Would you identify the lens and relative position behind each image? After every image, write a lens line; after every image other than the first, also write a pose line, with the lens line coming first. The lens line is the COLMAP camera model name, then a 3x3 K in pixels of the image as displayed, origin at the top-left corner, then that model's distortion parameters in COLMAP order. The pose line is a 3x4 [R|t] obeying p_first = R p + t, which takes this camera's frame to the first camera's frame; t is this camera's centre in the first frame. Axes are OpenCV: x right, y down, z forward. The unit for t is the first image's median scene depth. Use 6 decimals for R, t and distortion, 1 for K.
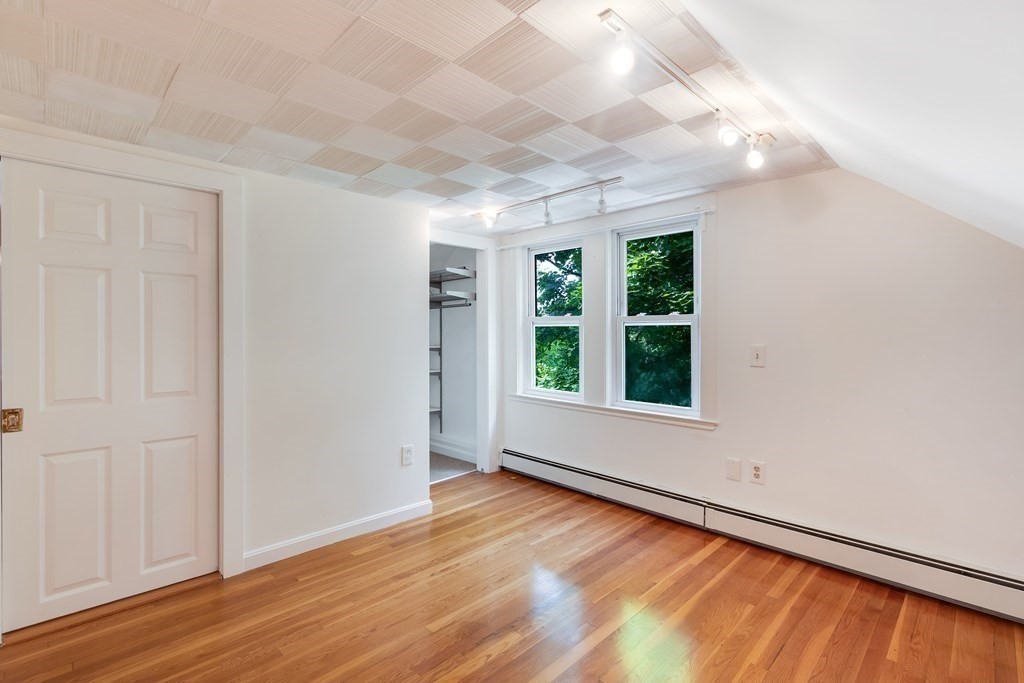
lens RADIAL K [[469.3, 0, 513.2], [0, 469.3, 327.4], [0, 0, 1]] dist [0.010547, -0.000293]
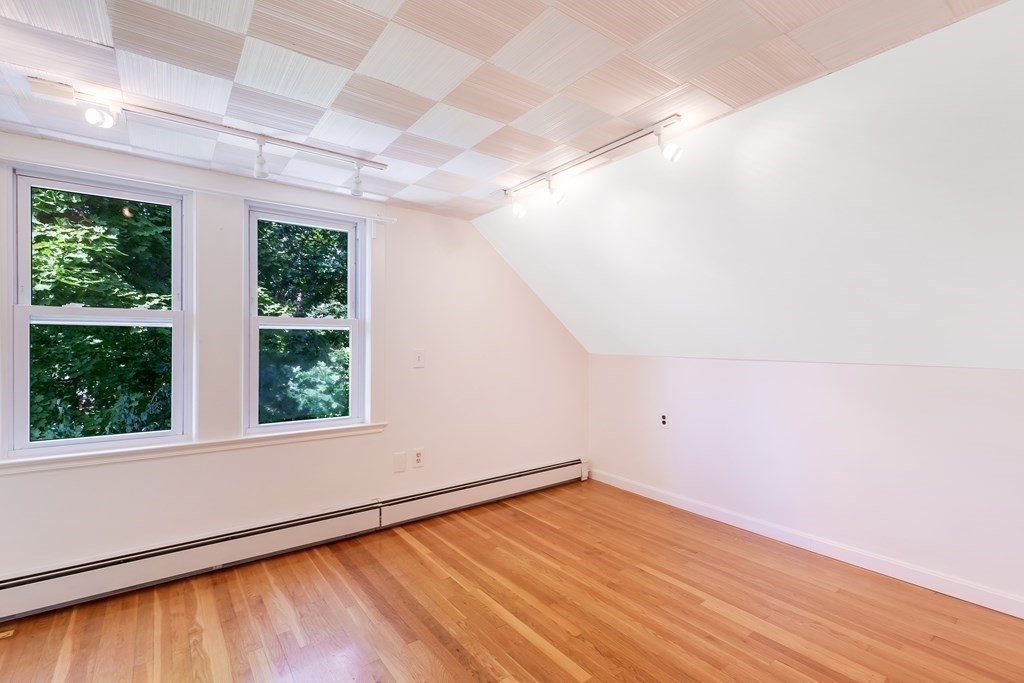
lens RADIAL K [[472.3, 0, 513.2], [0, 472.3, 335.1], [0, 0, 1]] dist [0.012086, -0.000286]
pose [[0.140219, 0.008071, 0.990088, -0.593939], [-0.019650, 0.999793, -0.005367, 0.004845], [-0.989925, -0.018702, 0.140349, 0.588851]]
